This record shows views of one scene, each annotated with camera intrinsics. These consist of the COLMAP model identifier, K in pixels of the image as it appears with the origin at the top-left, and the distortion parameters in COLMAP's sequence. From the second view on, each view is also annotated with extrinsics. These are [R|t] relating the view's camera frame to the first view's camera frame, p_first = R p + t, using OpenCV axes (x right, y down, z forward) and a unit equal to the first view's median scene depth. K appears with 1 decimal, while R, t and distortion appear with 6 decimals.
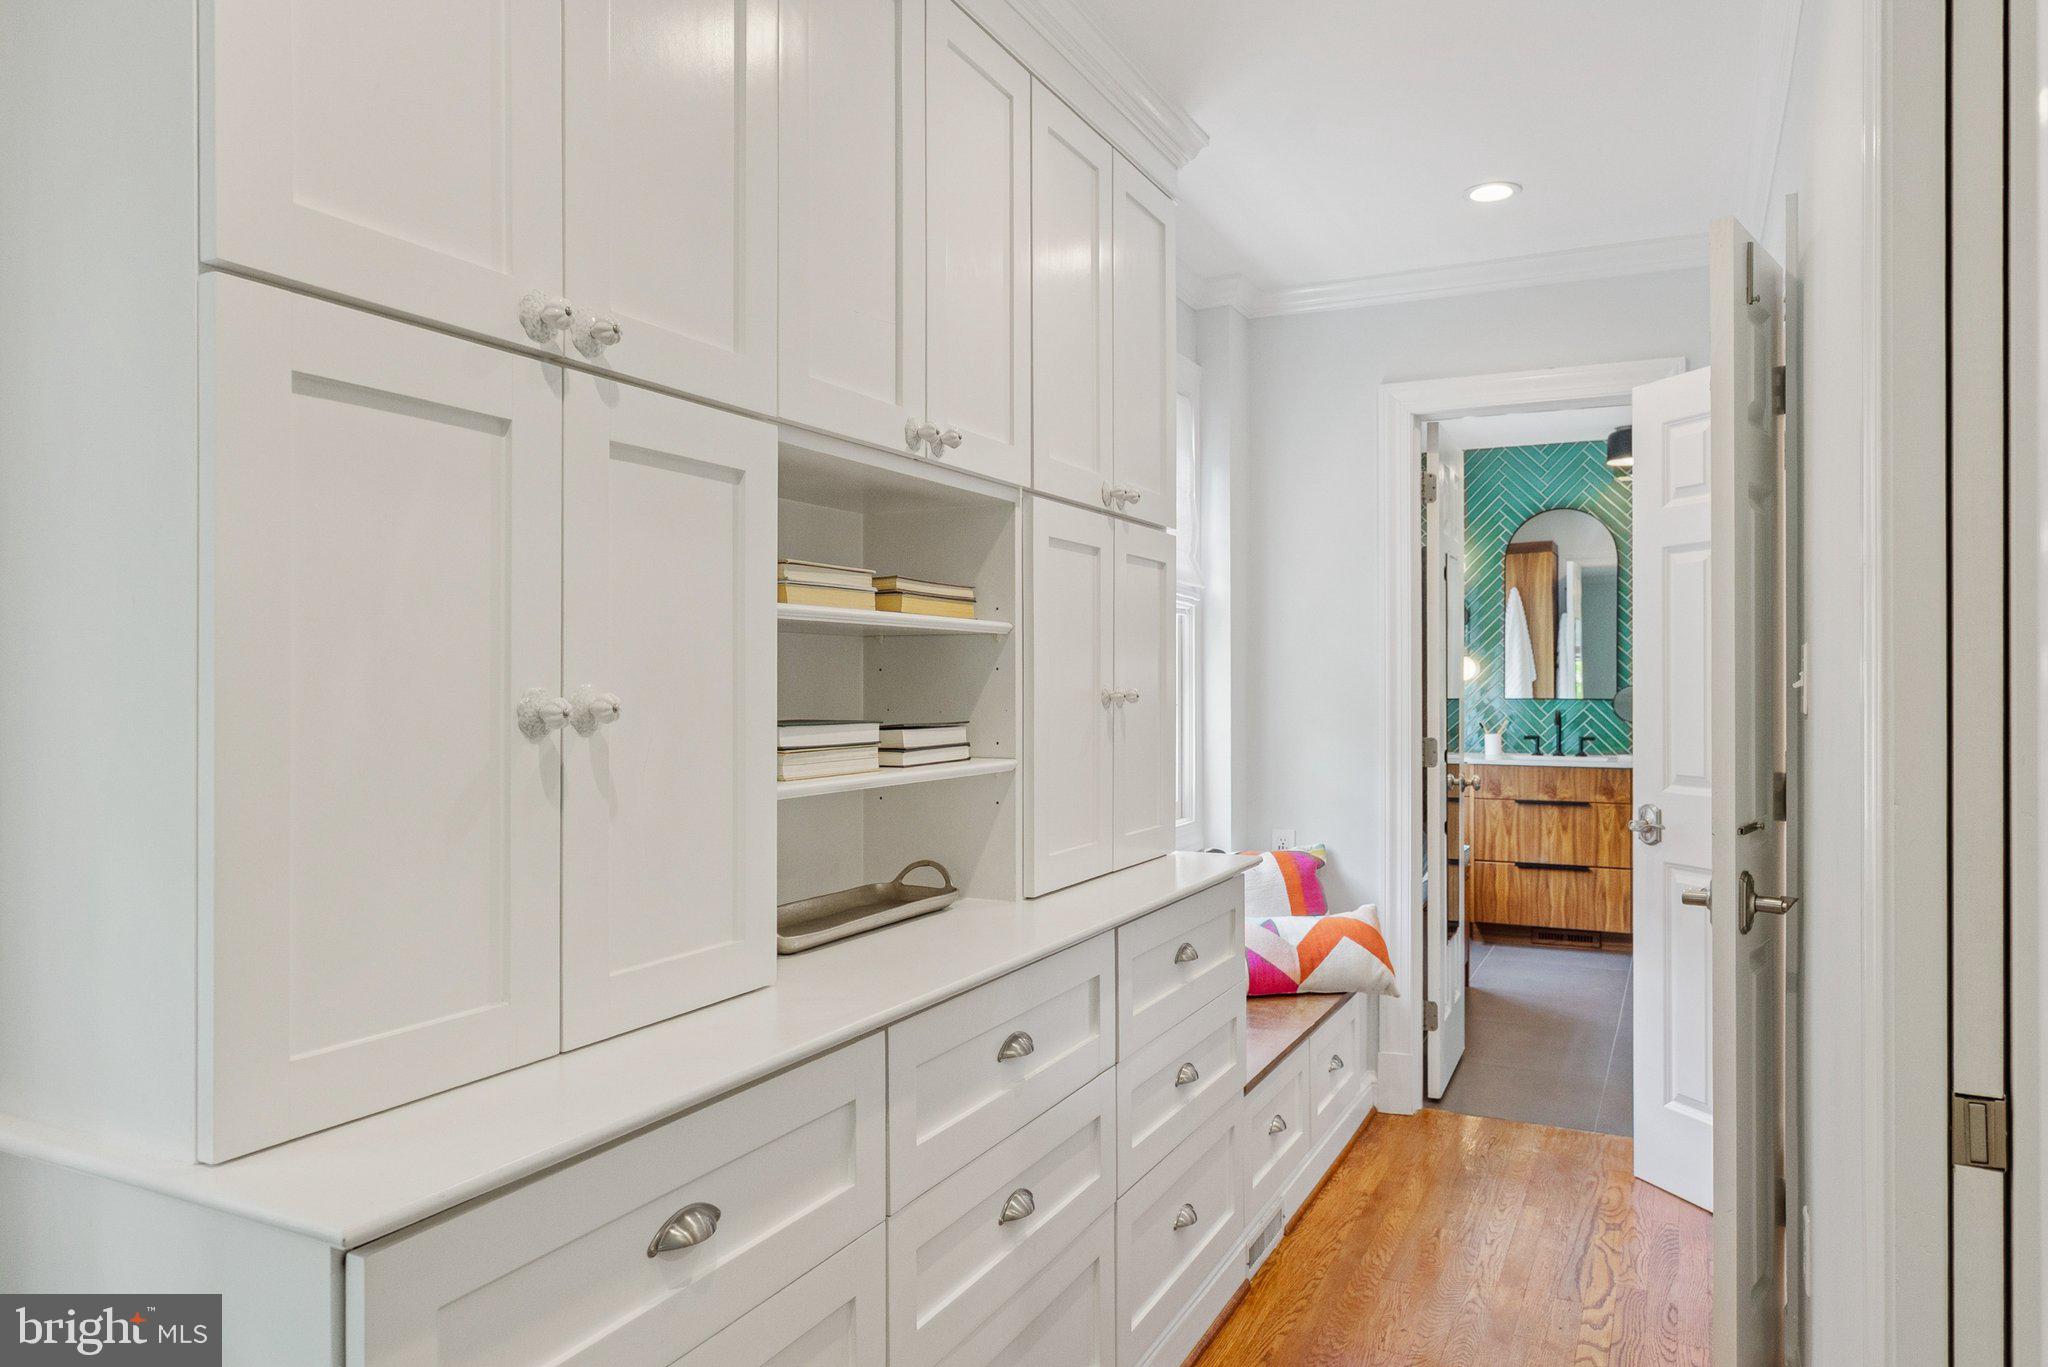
lens RADIAL K [[1347.8, 0, 1019.2], [0, 1347.8, 686.7], [0, 0, 1]] dist [0.007232, 0.000669]
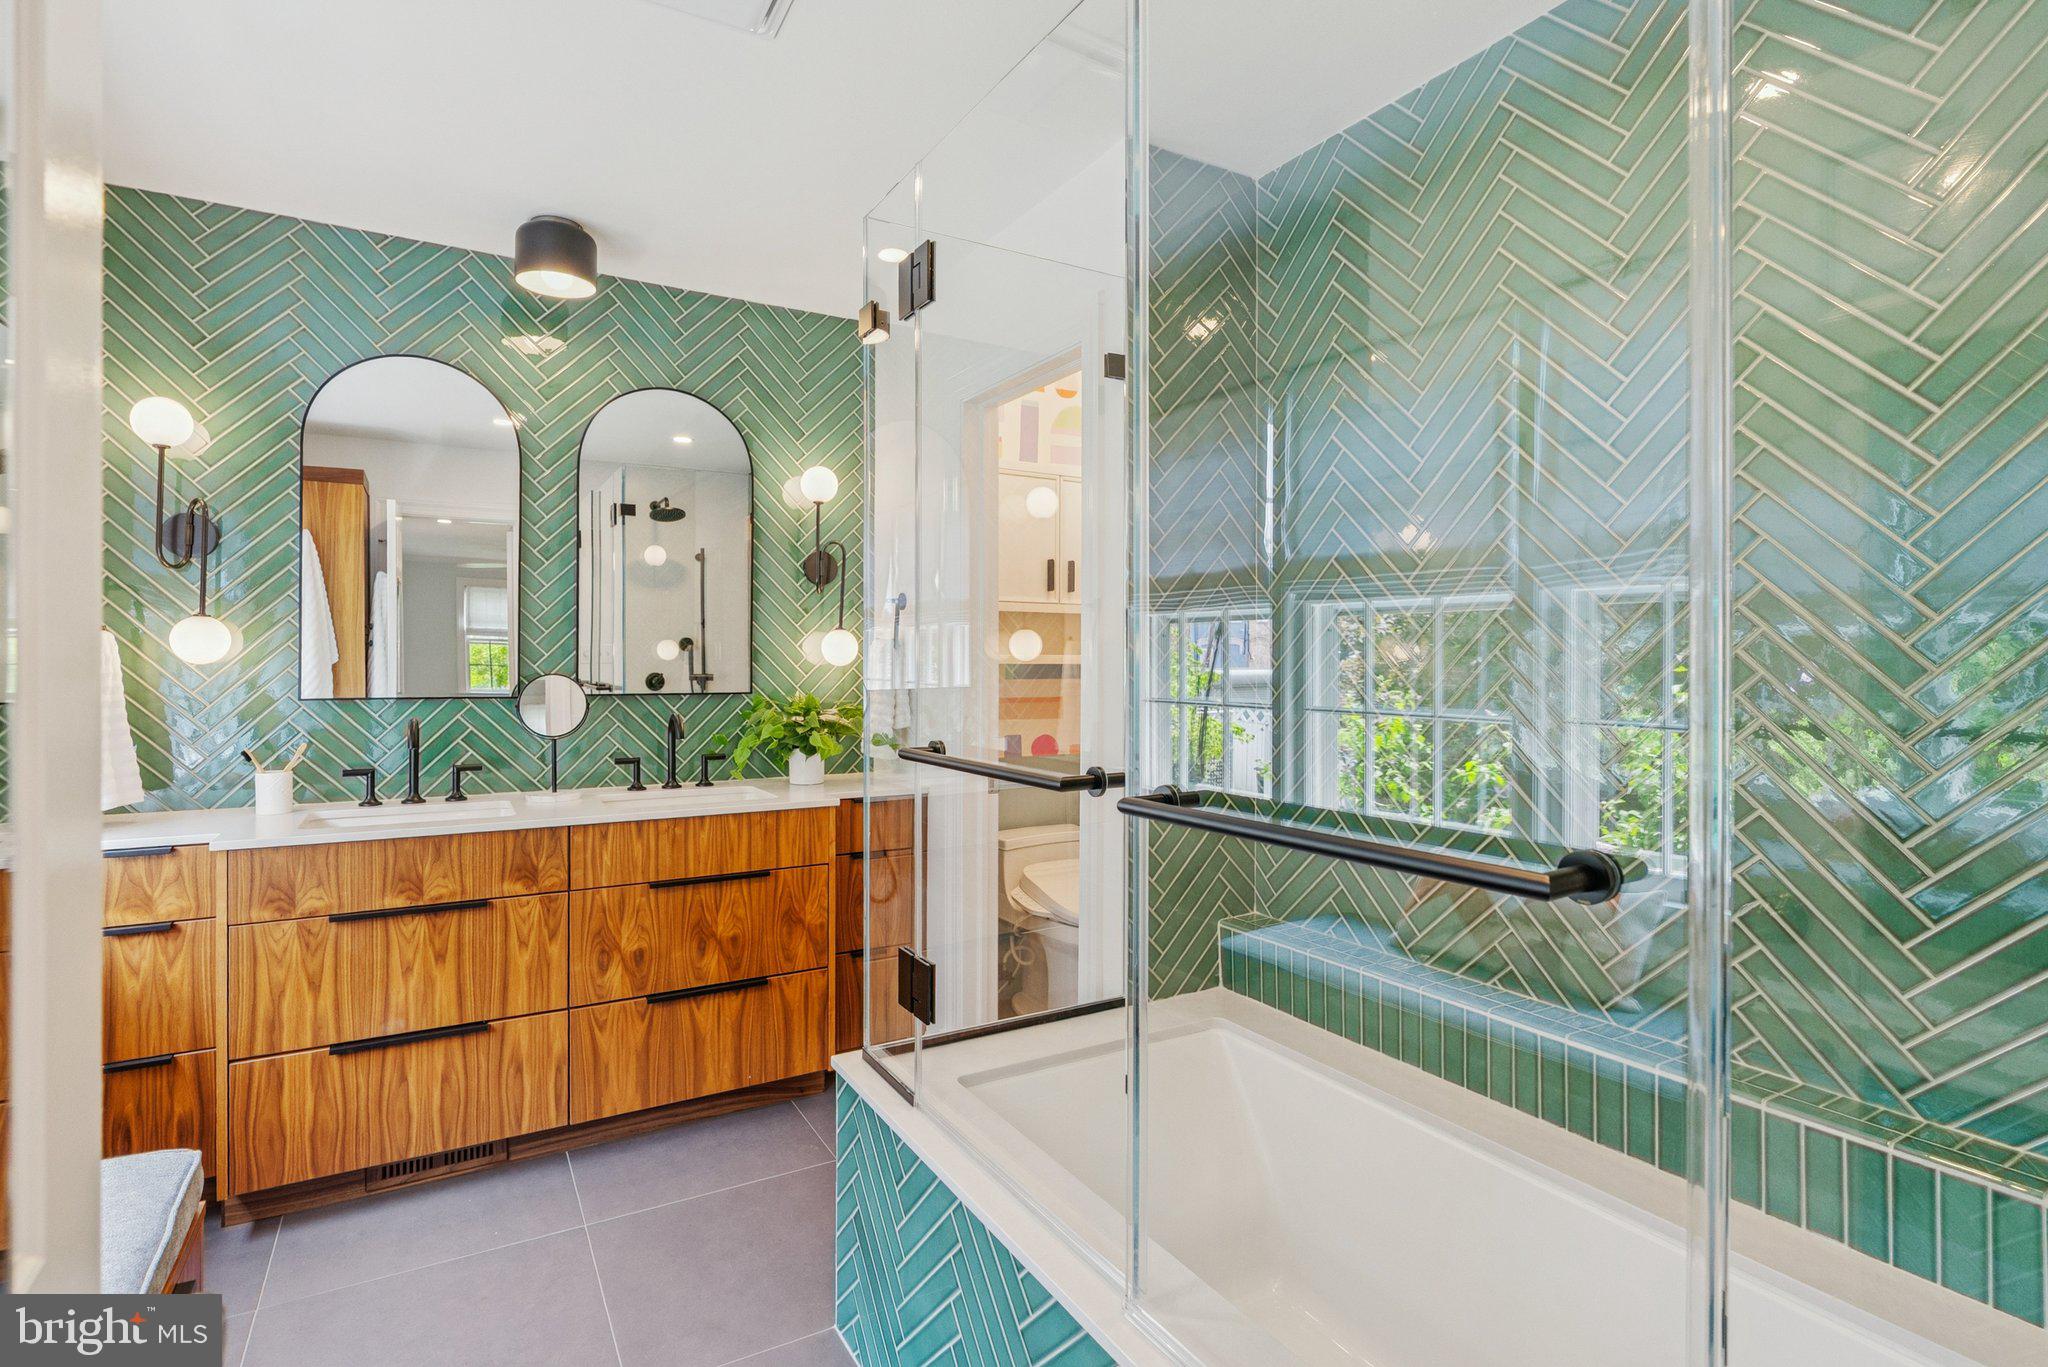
lens RADIAL K [[992.8, 0, 1018.2], [0, 992.8, 671.6], [0, 0, 1]] dist [-0.003989, -0.000788]
pose [[0.547370, 0.000666, 0.836890, 0.207081], [-0.003207, 0.999994, 0.001302, -0.003754], [-0.836884, -0.003397, 0.547369, 0.603096]]
